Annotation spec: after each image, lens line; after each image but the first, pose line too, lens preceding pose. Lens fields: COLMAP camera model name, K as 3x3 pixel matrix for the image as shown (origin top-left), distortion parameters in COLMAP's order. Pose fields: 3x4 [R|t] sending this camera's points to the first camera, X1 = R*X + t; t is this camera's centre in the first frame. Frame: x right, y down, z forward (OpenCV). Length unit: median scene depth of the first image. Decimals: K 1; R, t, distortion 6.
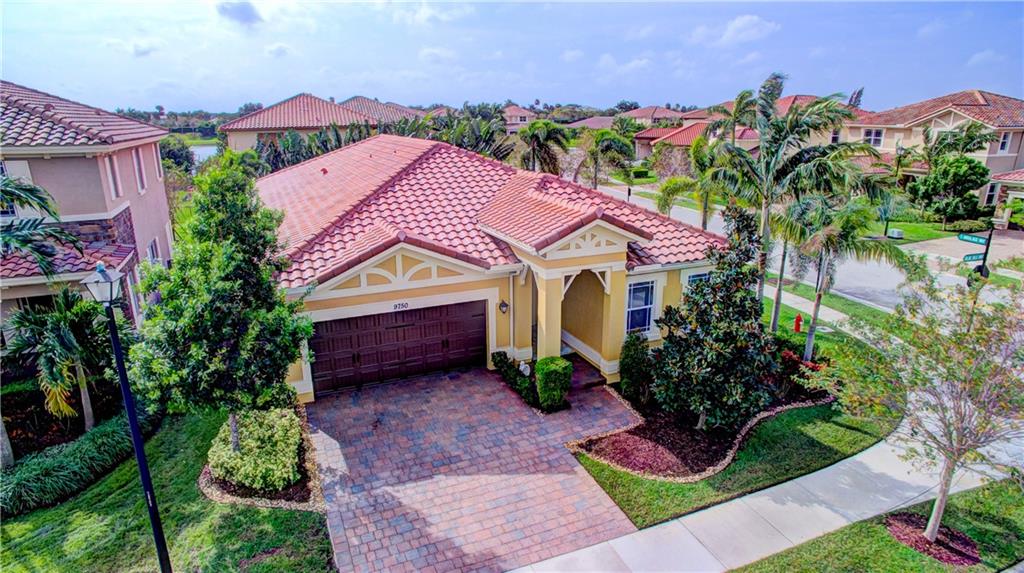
lens RADIAL K [[596.6, 0, 512.0], [0, 596.6, 286.5], [0, 0, 1]] dist [-0.101085, 0.069369]
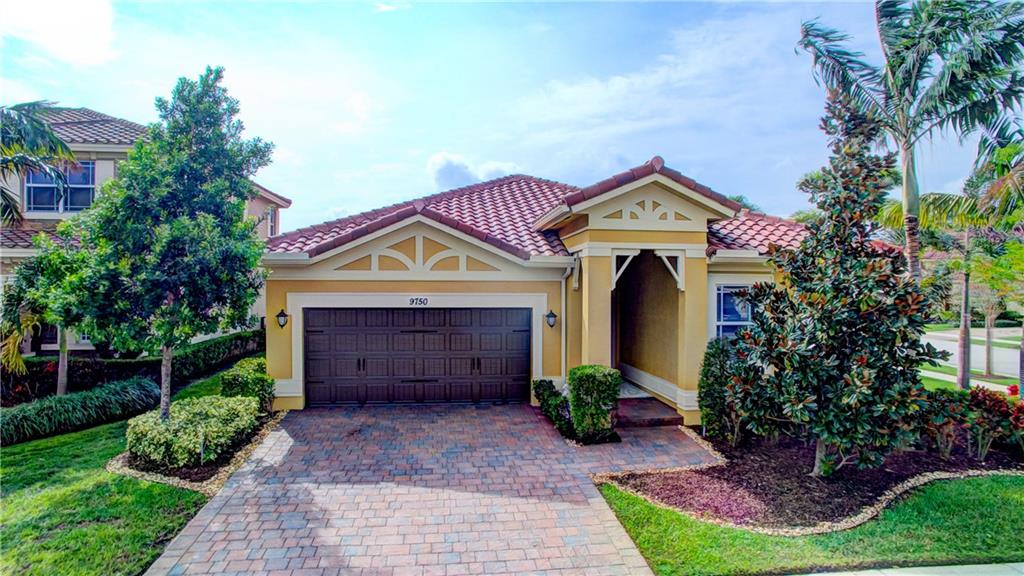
lens RADIAL K [[596.6, 0, 512.0], [0, 596.6, 288.0], [0, 0, 1]] dist [-0.101085, 0.069369]
pose [[0.959390, 0.011693, -0.281841, 0.171782], [-0.088397, 0.961277, -0.261023, 0.224691], [0.267875, 0.275337, 0.923273, 0.286259]]
